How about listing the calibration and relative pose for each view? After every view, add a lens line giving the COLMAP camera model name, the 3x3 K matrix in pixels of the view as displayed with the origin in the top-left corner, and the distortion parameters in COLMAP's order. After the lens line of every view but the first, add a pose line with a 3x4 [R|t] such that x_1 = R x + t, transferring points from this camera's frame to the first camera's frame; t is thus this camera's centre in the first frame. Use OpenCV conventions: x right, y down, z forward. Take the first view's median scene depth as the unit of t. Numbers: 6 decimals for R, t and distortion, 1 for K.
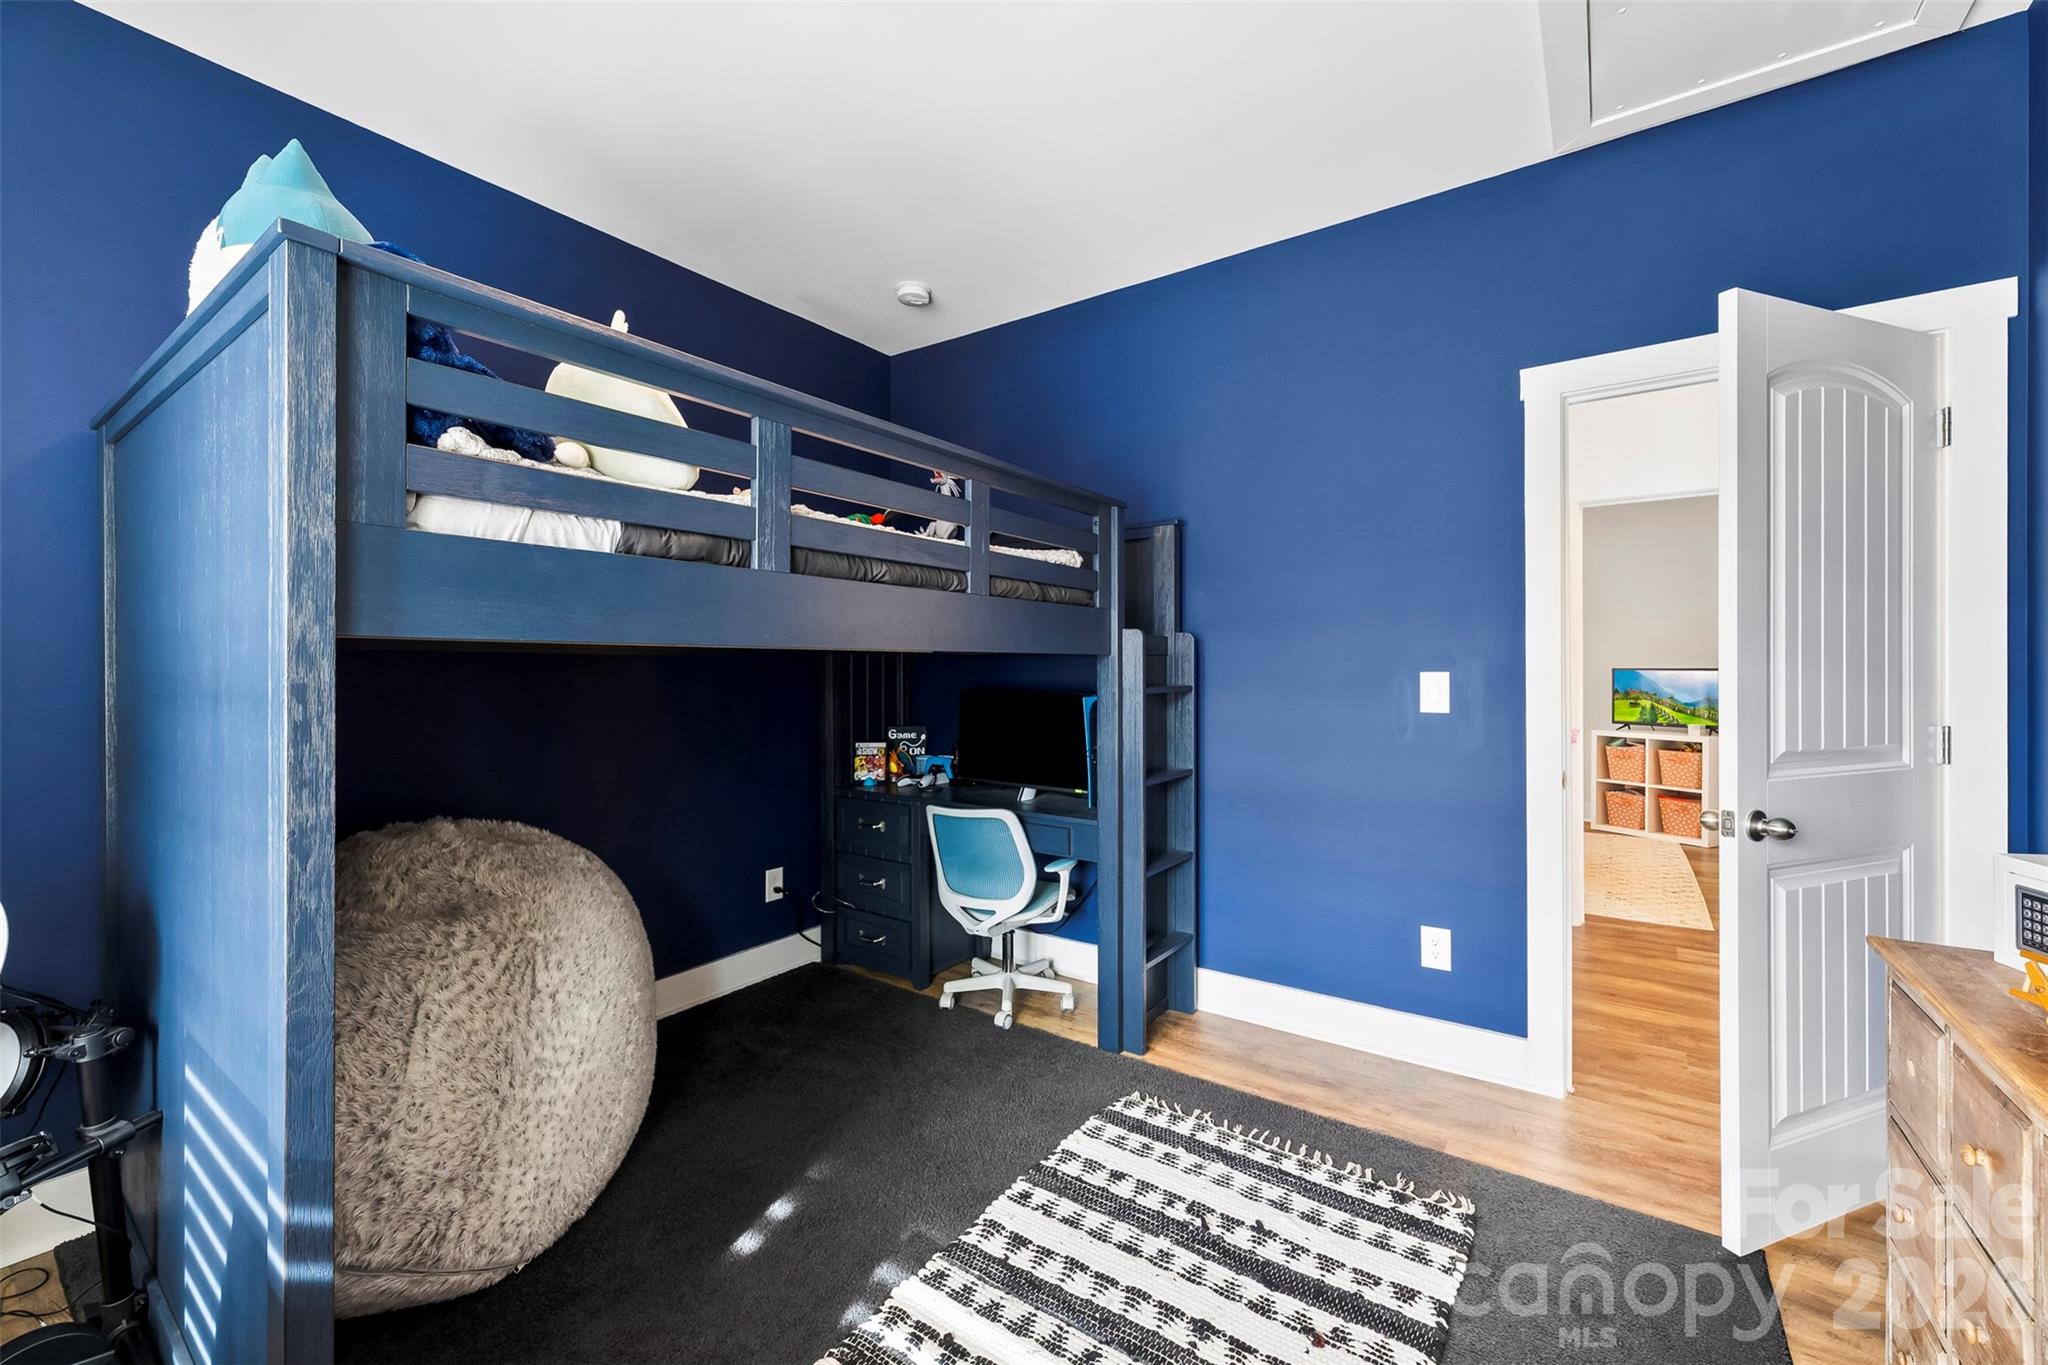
lens RADIAL K [[827.9, 0, 1020.5], [0, 827.9, 671.5], [0, 0, 1]] dist [0.001632, -0.000026]
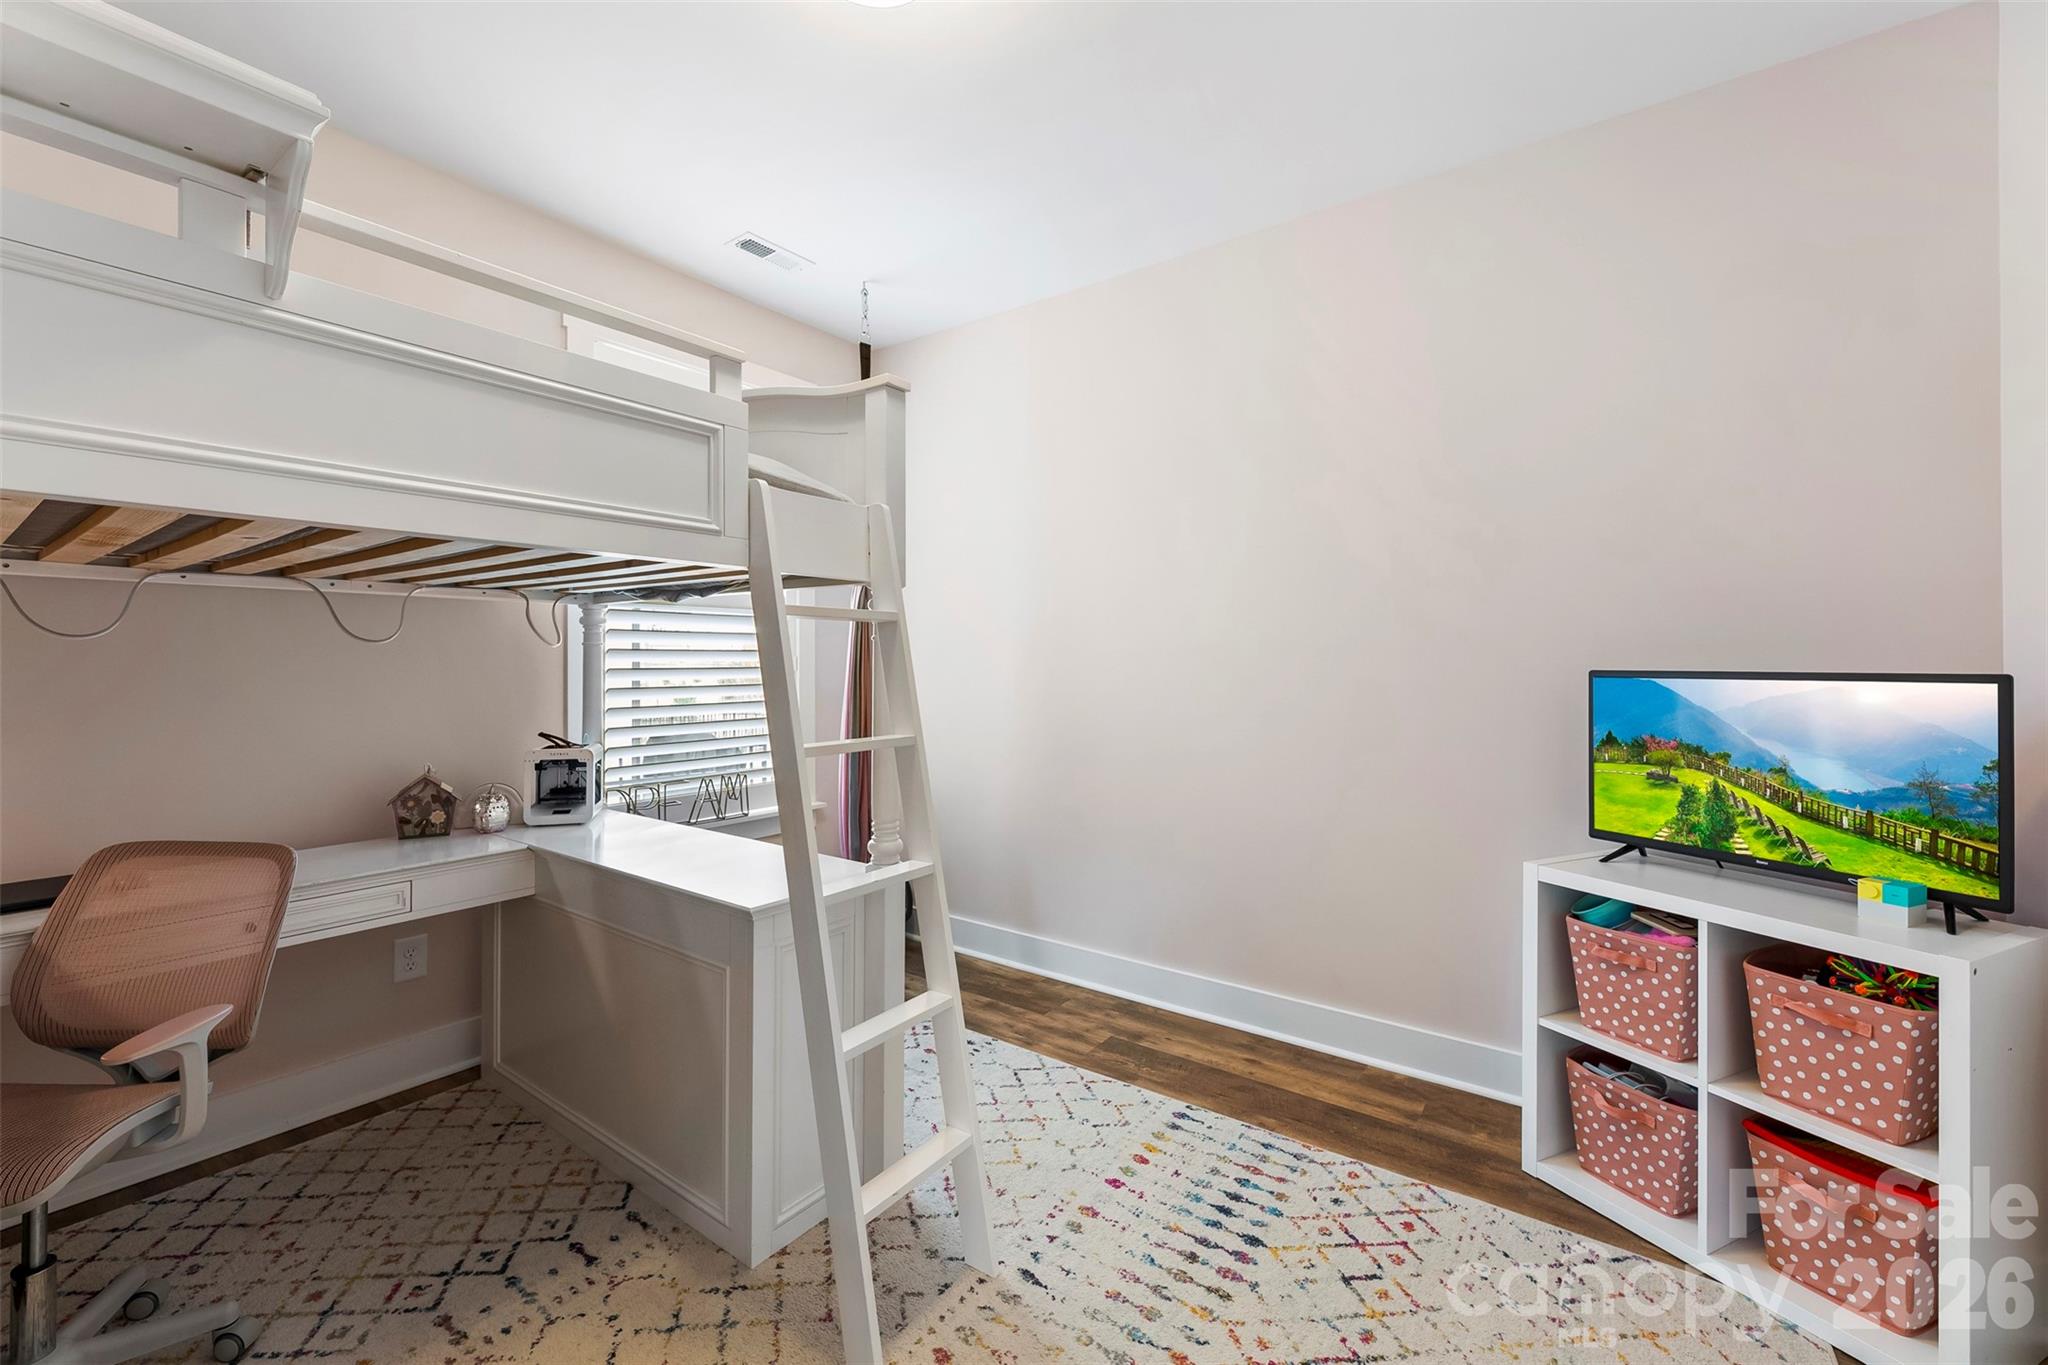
lens RADIAL K [[827.9, 0, 1025.8], [0, 827.9, 674.5], [0, 0, 1]] dist [0.001632, -0.000026]
pose [[0.999990, 0.003740, 0.002269, 0.514518], [-0.003739, 0.999993, -0.000362, -0.002215], [-0.002271, 0.000354, 0.999997, 0.704649]]
